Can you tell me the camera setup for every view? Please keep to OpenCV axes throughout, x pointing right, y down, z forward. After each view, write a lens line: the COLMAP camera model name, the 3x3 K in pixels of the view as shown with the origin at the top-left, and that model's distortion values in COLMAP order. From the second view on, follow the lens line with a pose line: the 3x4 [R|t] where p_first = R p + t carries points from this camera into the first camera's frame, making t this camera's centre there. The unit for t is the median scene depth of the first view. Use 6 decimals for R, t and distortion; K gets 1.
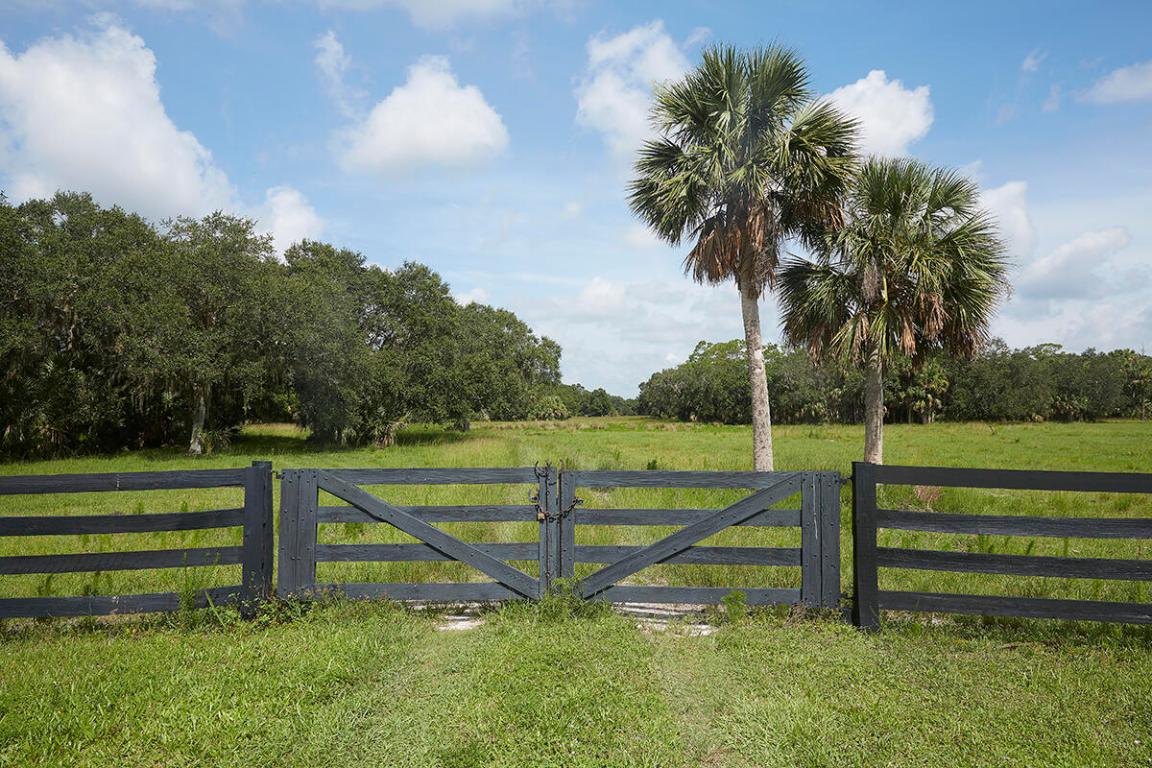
lens RADIAL K [[782.1, 0, 574.7], [0, 782.1, 383.0], [0, 0, 1]] dist [0.001533, -0.000529]
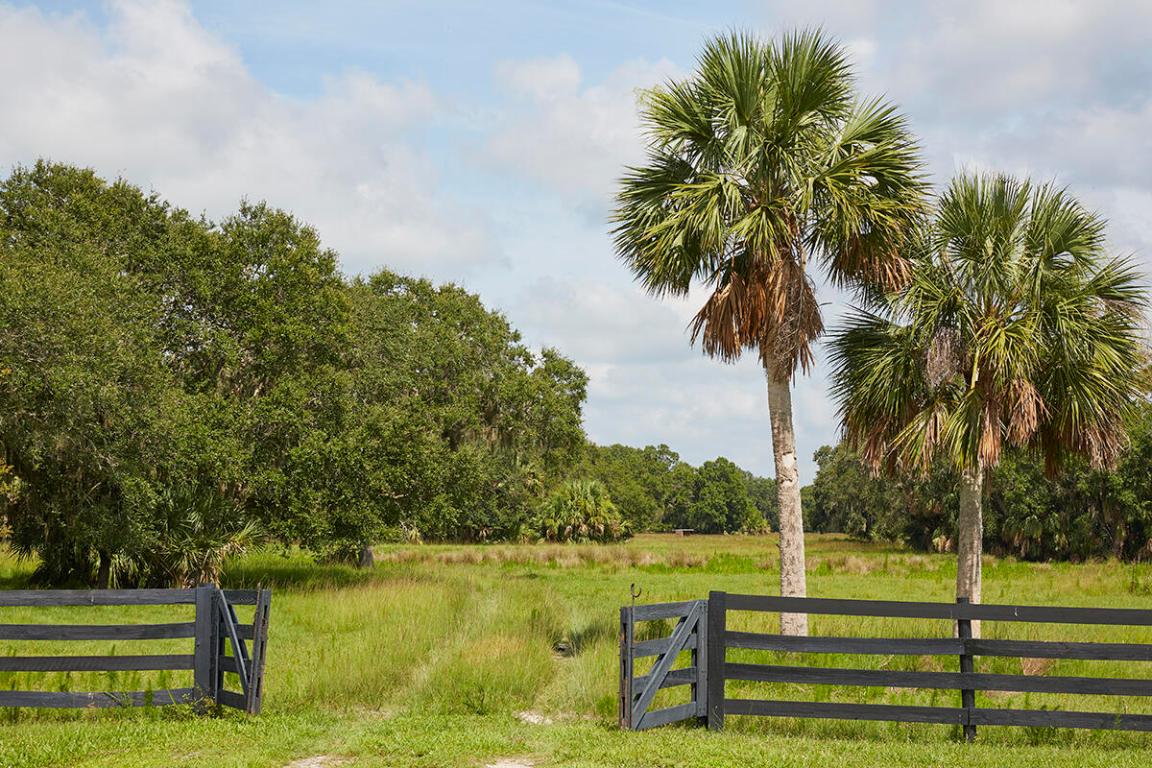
lens RADIAL K [[2335.4, 0, 575.3], [0, 2335.4, 384.0], [0, 0, 1]] dist [-0.001230, 0.000000]
pose [[0.998889, 0.012348, -0.045482, 0.047983], [-0.013229, 0.999730, -0.019108, -0.022048], [0.045233, 0.019689, 0.998782, -0.393923]]
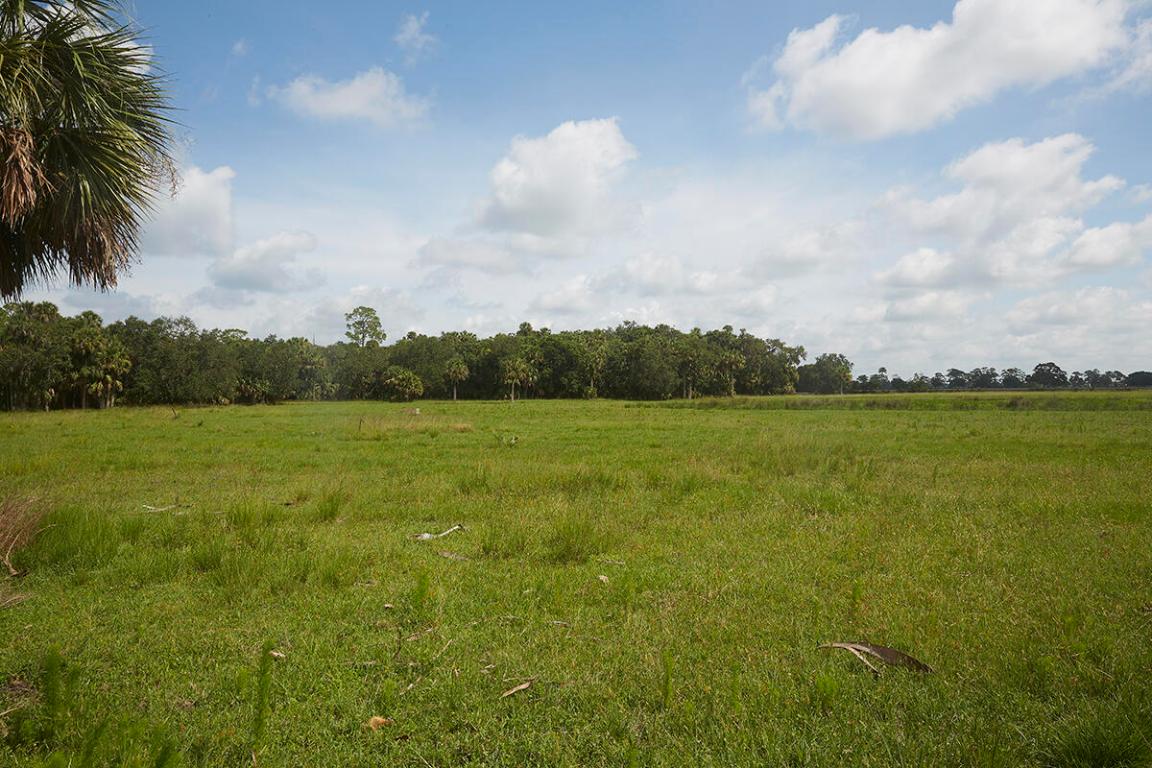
lens RADIAL K [[782.1, 0, 573.6], [0, 782.1, 385.2], [0, 0, 1]] dist [0.001533, -0.000529]
pose [[0.579059, 0.005045, 0.815270, 0.098673], [-0.022880, 0.999688, 0.010065, 0.012402], [-0.814965, -0.024482, 0.578993, 0.160817]]
